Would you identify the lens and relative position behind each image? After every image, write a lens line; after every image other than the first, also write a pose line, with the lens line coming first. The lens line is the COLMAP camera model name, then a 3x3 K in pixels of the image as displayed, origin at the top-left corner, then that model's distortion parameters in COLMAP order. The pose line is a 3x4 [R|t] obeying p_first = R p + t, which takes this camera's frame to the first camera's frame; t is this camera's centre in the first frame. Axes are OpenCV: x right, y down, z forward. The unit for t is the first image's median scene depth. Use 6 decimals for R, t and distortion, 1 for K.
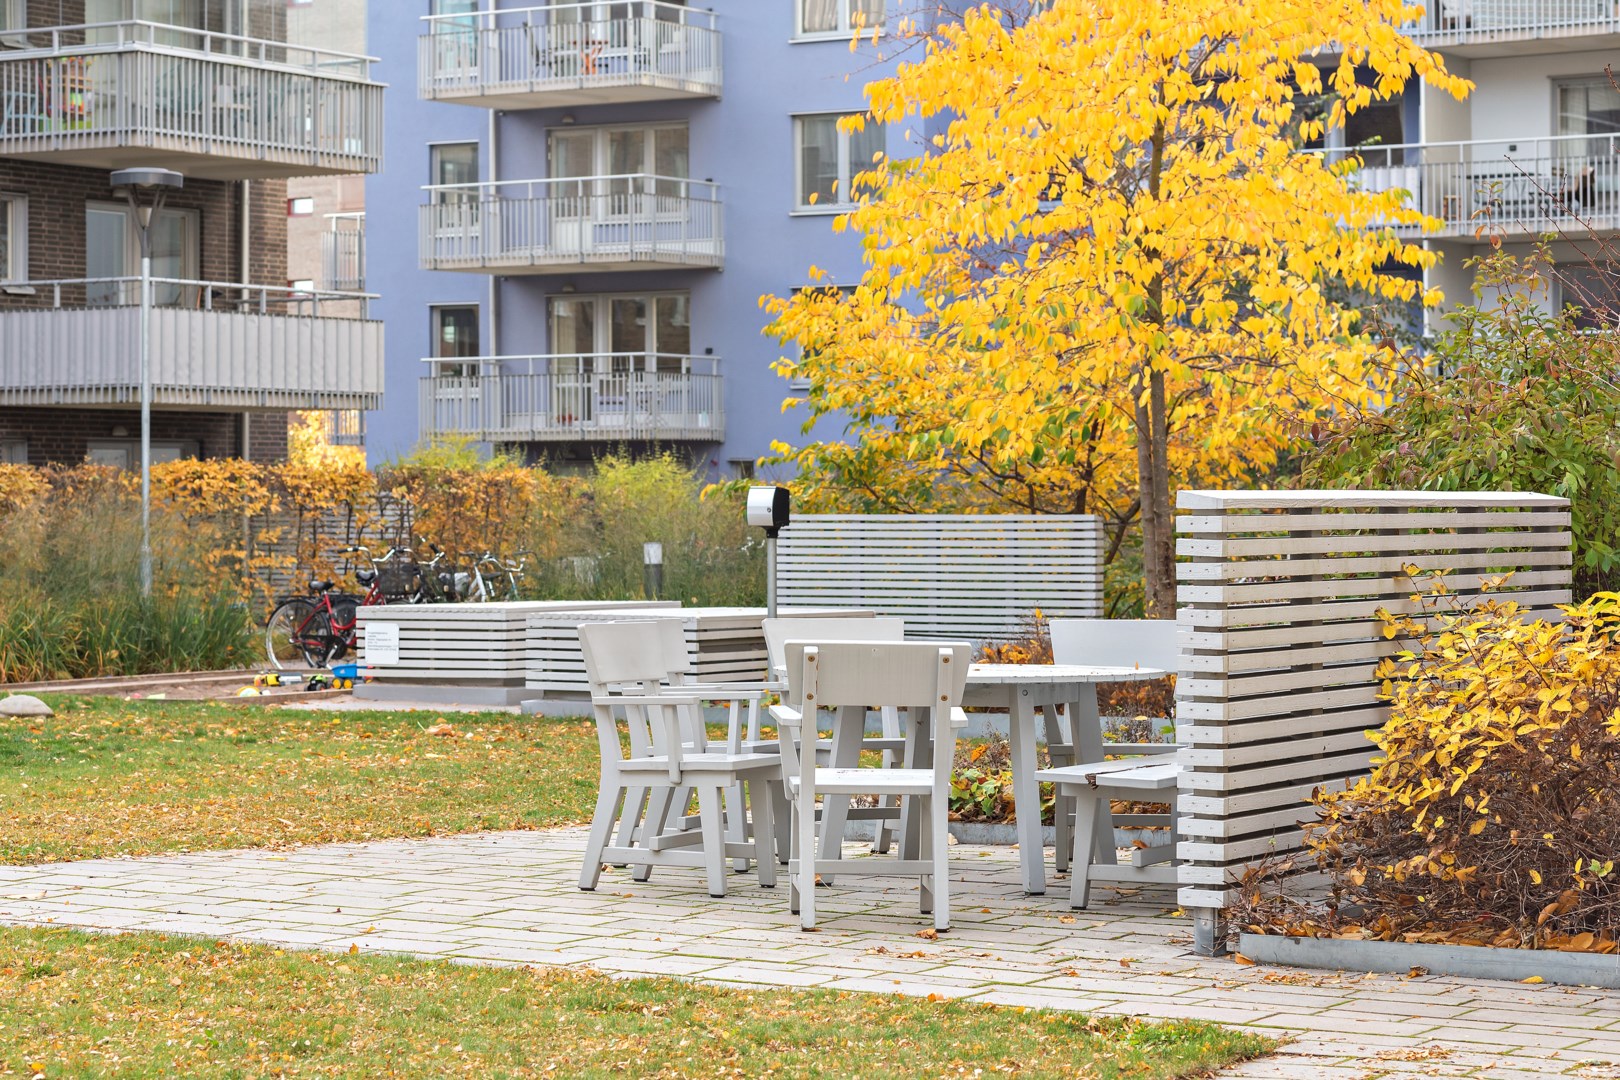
lens RADIAL K [[4234.4, 0, 810.0], [0, 4234.4, 540.0], [0, 0, 1]] dist [0.143061, -0.374553]
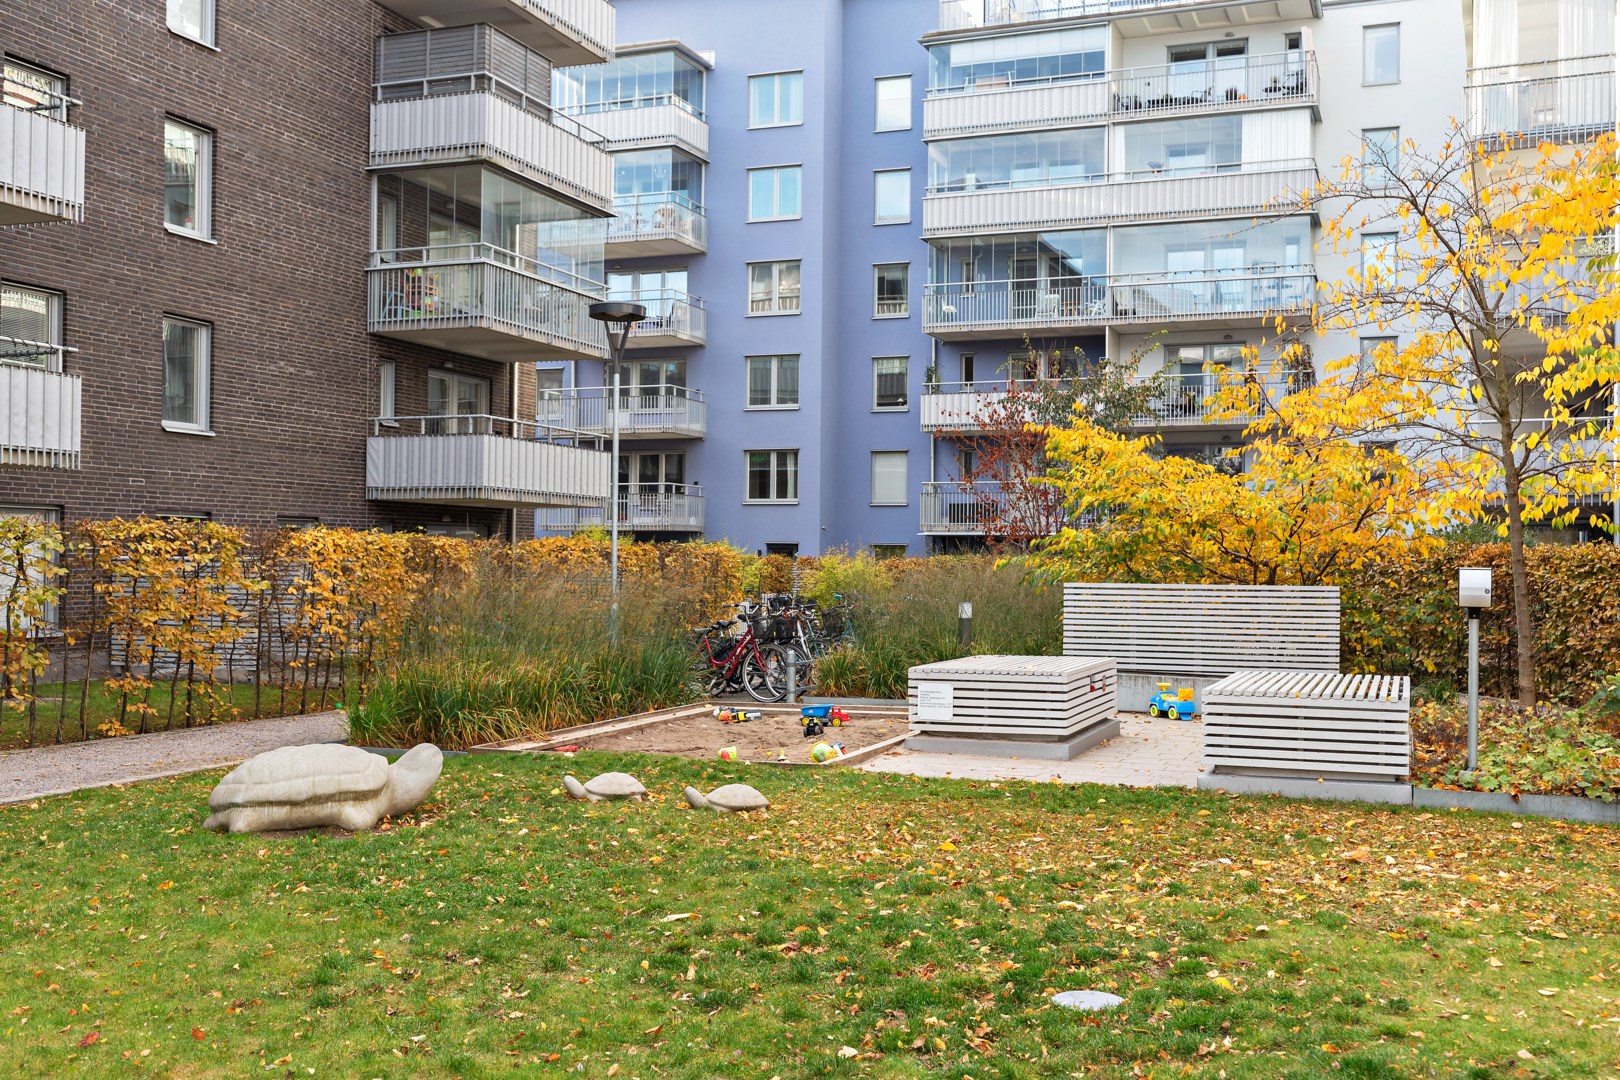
lens RADIAL K [[1720.2, 0, 812.2], [0, 1720.2, 570.8], [0, 0, 1]] dist [0.016352, -0.014939]
pose [[0.985745, 0.011067, 0.167885, -0.139363], [-0.010310, 0.999932, -0.005378, -0.004811], [-0.167933, 0.003571, 0.985792, 0.371335]]
